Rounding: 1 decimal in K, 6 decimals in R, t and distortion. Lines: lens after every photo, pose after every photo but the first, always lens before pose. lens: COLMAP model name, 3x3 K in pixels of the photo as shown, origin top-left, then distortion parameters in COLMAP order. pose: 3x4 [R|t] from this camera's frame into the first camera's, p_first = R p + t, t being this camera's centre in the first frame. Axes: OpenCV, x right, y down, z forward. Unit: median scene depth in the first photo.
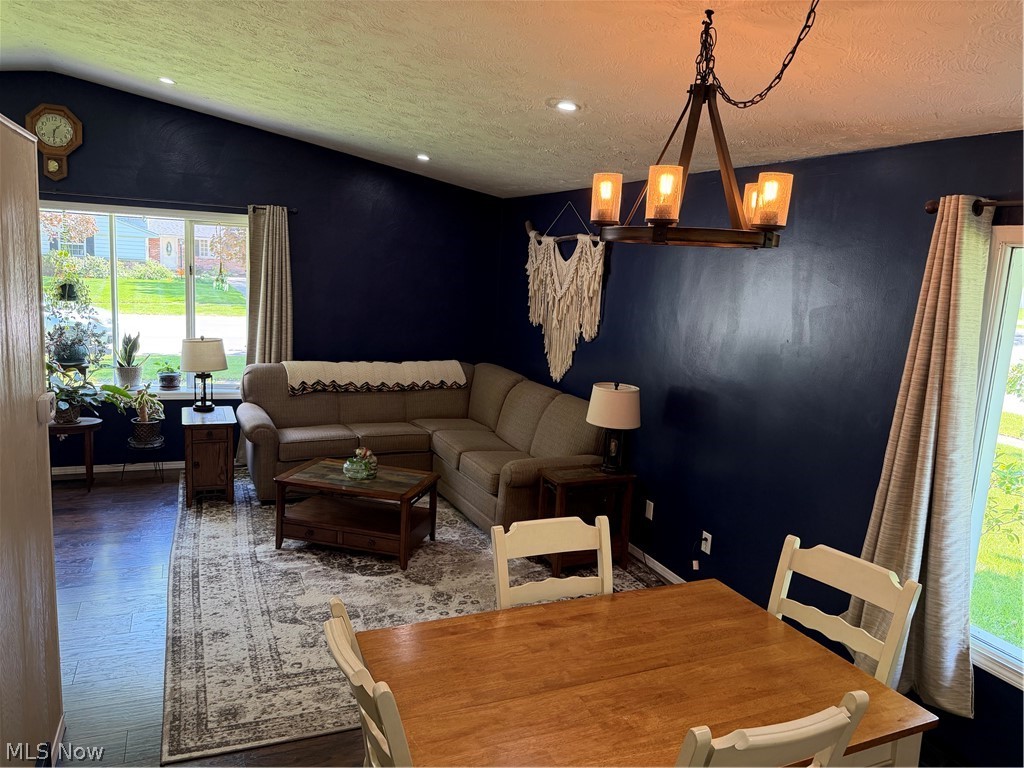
lens RADIAL K [[720.1, 0, 503.2], [0, 720.1, 379.7], [0, 0, 1]] dist [0.090756, -0.151935]
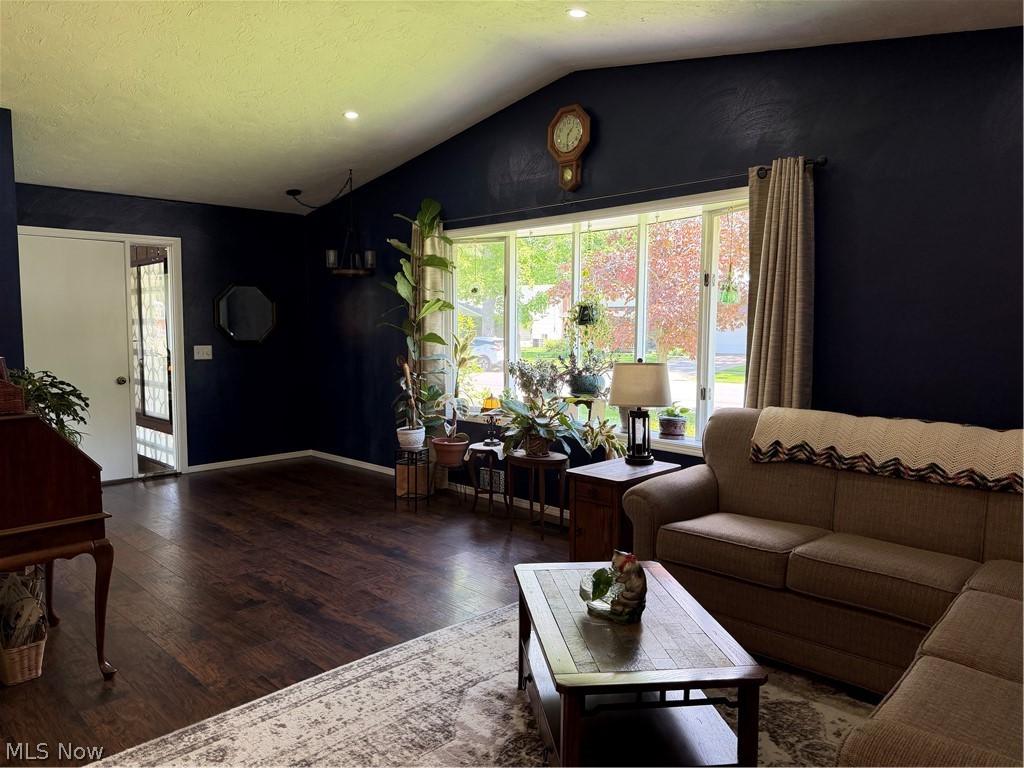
lens RADIAL K [[720.1, 0, 503.2], [0, 720.1, 379.7], [0, 0, 1]] dist [0.090756, -0.151935]
pose [[0.366684, 0.013613, -0.930246, 0.204350], [-0.137234, 0.989746, -0.039611, 0.007797], [0.920168, 0.142186, 0.364792, 0.644177]]
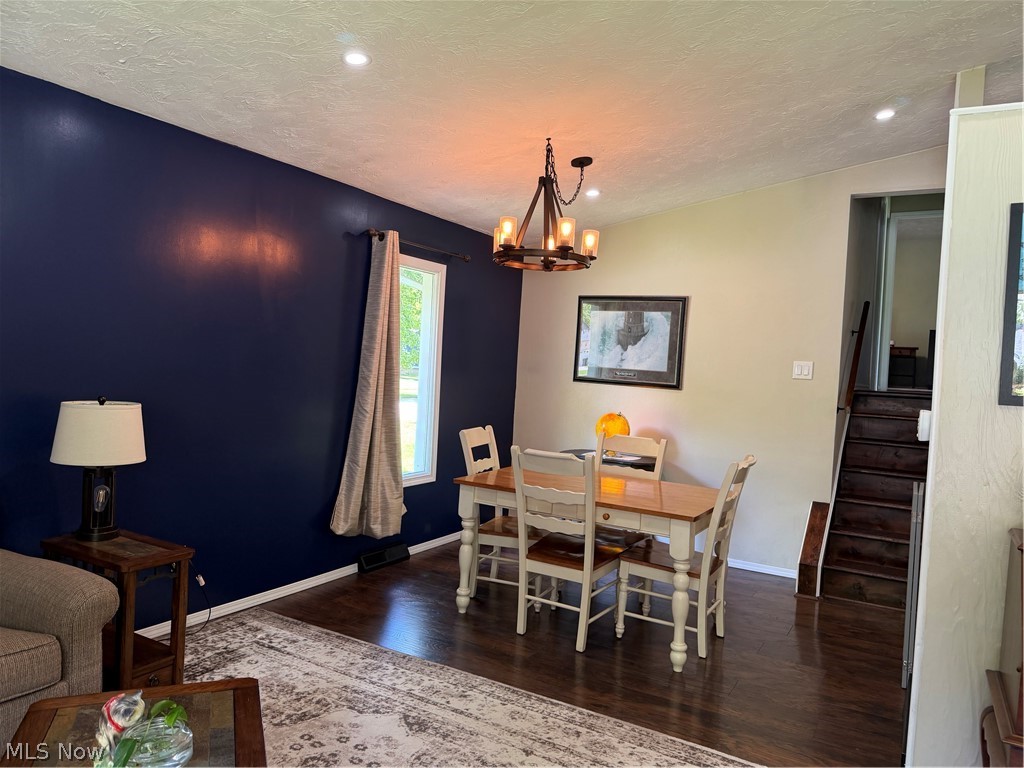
lens RADIAL K [[720.1, 0, 503.2], [0, 720.1, 379.7], [0, 0, 1]] dist [0.090756, -0.151935]
pose [[-0.595001, -0.104182, 0.796944, -0.490295], [0.040009, 0.986495, 0.158831, -0.085032], [-0.802729, 0.126389, -0.582797, 0.922324]]
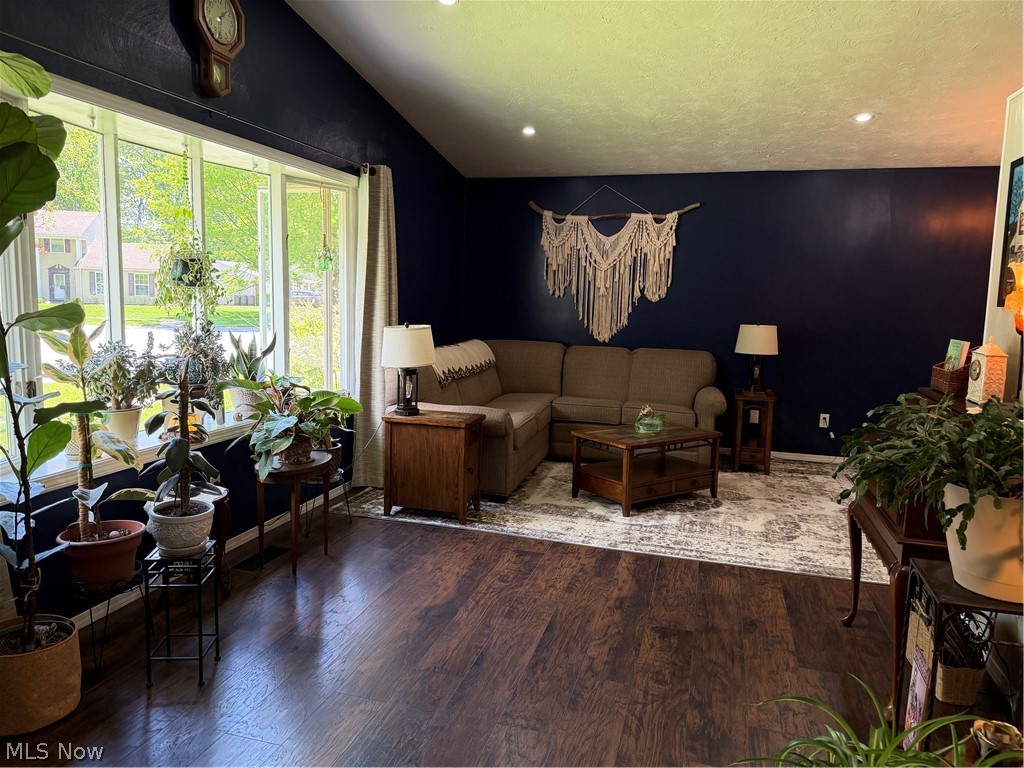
lens RADIAL K [[720.1, 0, 503.2], [0, 720.1, 379.7], [0, 0, 1]] dist [0.090756, -0.151935]
pose [[0.633333, -0.132490, 0.762453, -1.004166], [0.135969, 0.988960, 0.058907, -0.029964], [-0.761841, 0.066363, 0.644356, 0.420456]]
